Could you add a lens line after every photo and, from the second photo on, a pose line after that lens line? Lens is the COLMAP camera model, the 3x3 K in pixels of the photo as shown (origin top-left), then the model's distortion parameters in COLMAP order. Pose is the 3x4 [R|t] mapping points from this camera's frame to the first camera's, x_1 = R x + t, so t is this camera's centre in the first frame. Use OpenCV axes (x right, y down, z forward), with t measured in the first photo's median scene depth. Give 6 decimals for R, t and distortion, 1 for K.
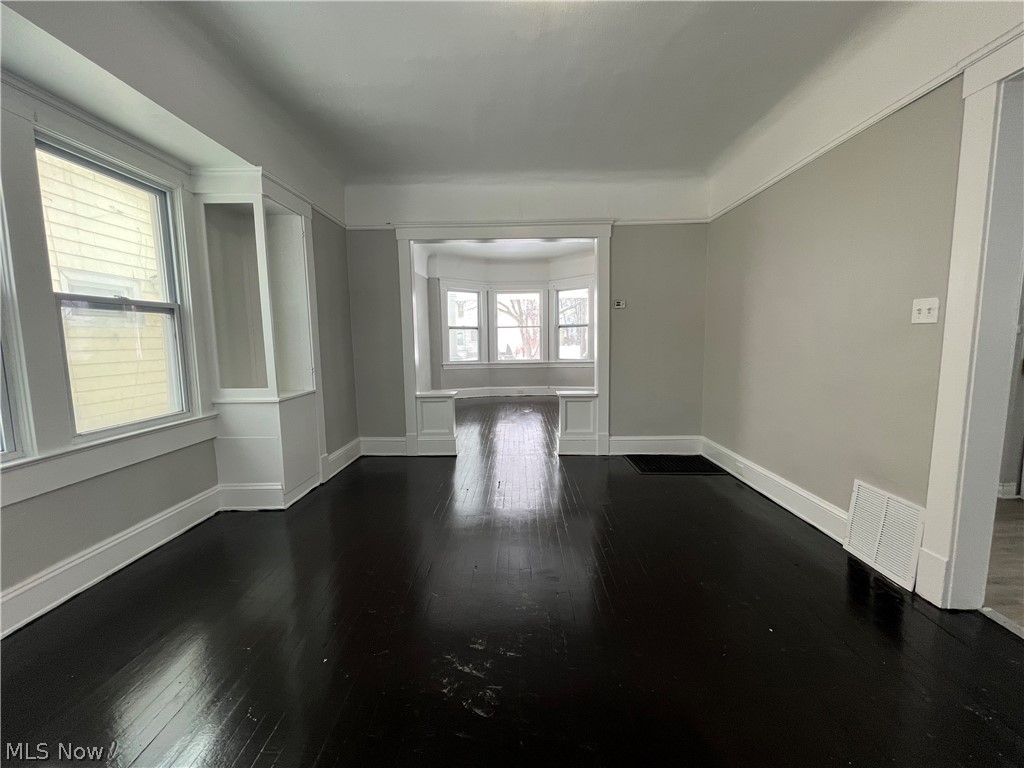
lens RADIAL K [[407.2, 0, 505.8], [0, 407.2, 381.4], [0, 0, 1]] dist [0.000088, 0.000160]
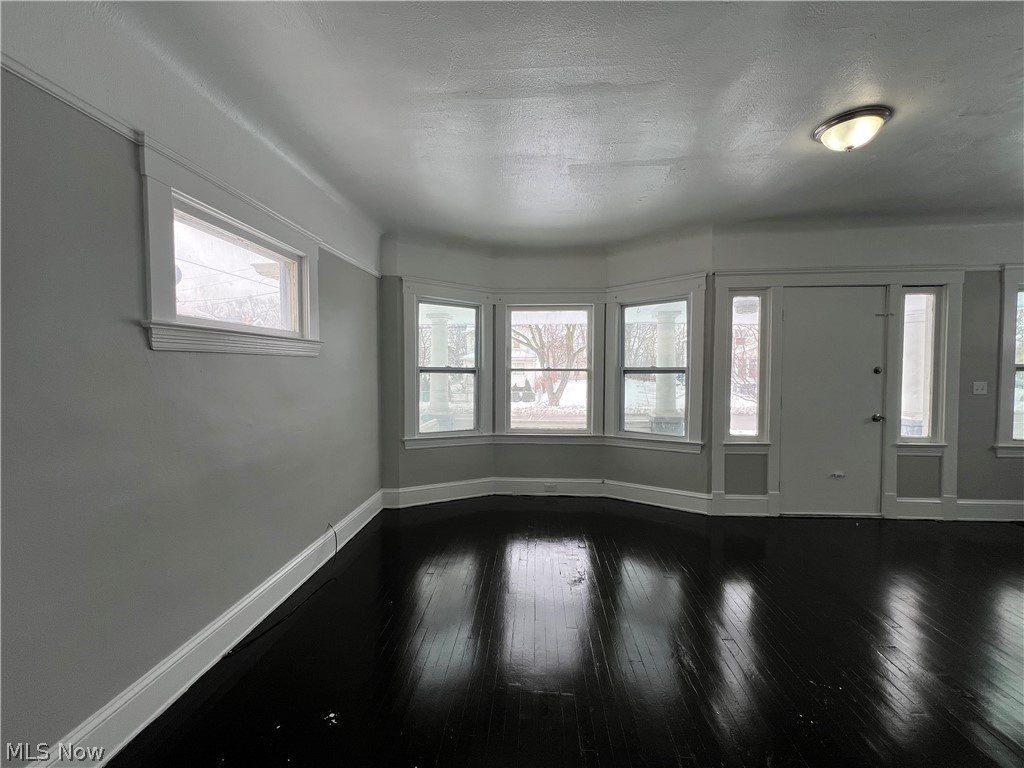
lens RADIAL K [[407.2, 0, 505.8], [0, 407.2, 381.4], [0, 0, 1]] dist [0.000088, 0.000160]
pose [[0.998778, 0.020148, -0.045132, -0.001907], [-0.023574, 0.996774, -0.076717, -0.074604], [0.043440, 0.077687, 0.996031, 0.449625]]
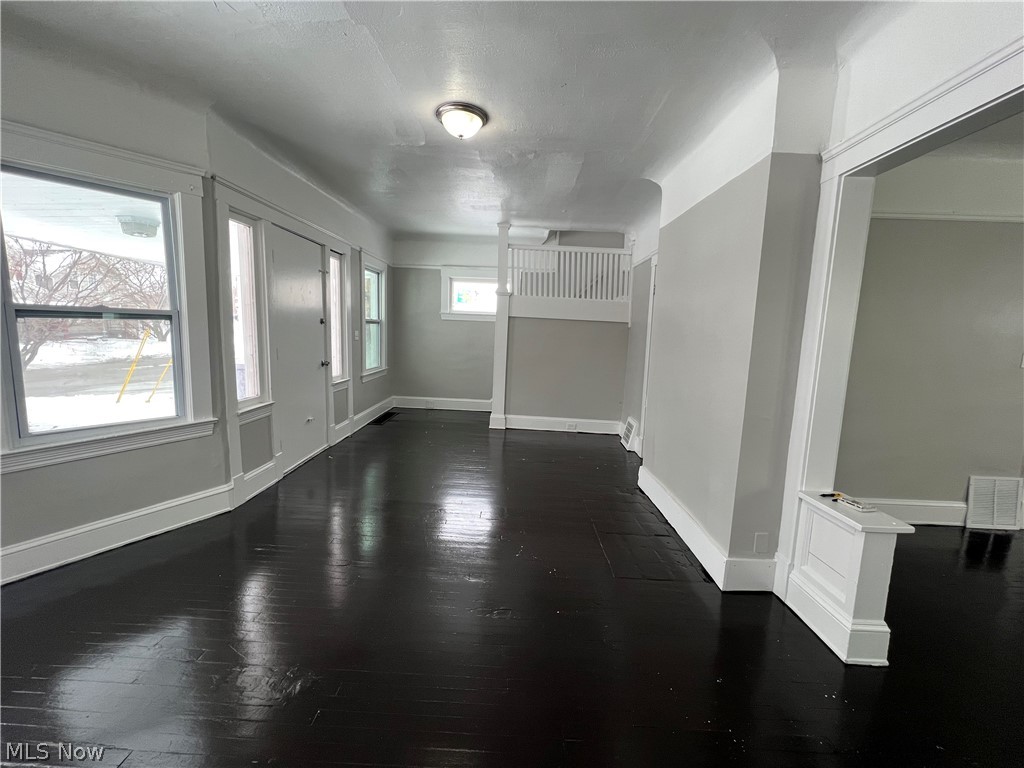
lens RADIAL K [[407.2, 0, 505.8], [0, 407.2, 381.4], [0, 0, 1]] dist [0.000088, 0.000160]
pose [[-0.003053, -0.109980, 0.993929, -0.135174], [0.077418, 0.990925, 0.109885, -0.095437], [-0.996994, 0.077283, 0.005490, 0.700806]]
